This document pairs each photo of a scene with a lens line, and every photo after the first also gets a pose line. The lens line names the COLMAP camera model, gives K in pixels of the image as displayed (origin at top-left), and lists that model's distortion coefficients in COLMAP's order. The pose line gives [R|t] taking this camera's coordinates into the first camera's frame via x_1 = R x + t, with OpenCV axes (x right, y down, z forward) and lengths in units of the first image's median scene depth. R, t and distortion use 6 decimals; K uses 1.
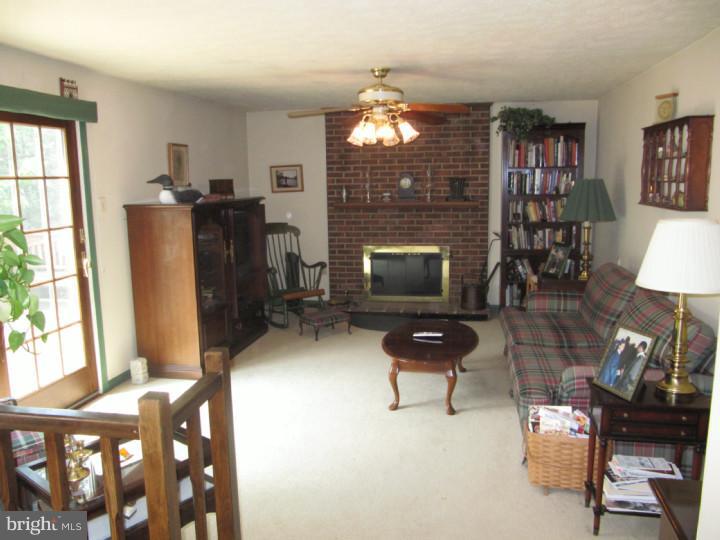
lens RADIAL K [[594.1, 0, 359.3], [0, 594.1, 272.5], [0, 0, 1]] dist [-0.042696, 0.006333]
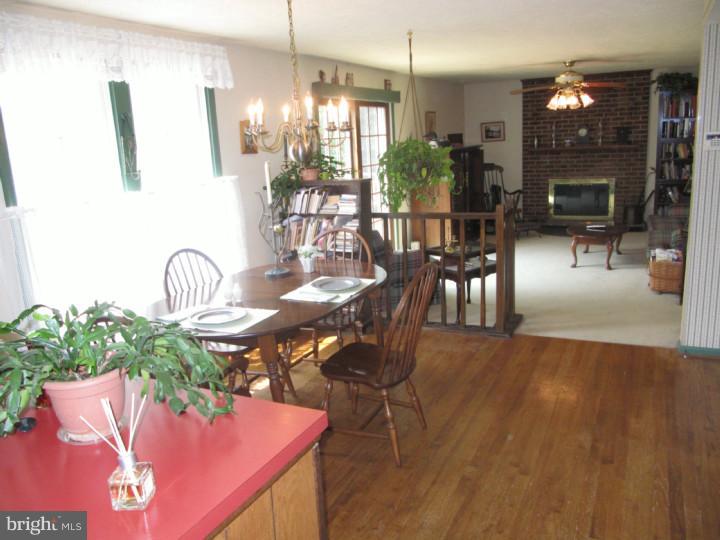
lens RADIAL K [[594.1, 0, 360.4], [0, 594.1, 273.0], [0, 0, 1]] dist [-0.042696, 0.006333]
pose [[0.964123, 0.024148, -0.264354, -0.053598], [-0.003798, 0.997007, 0.077221, 0.076992], [0.265428, -0.073446, 0.961329, -0.513850]]
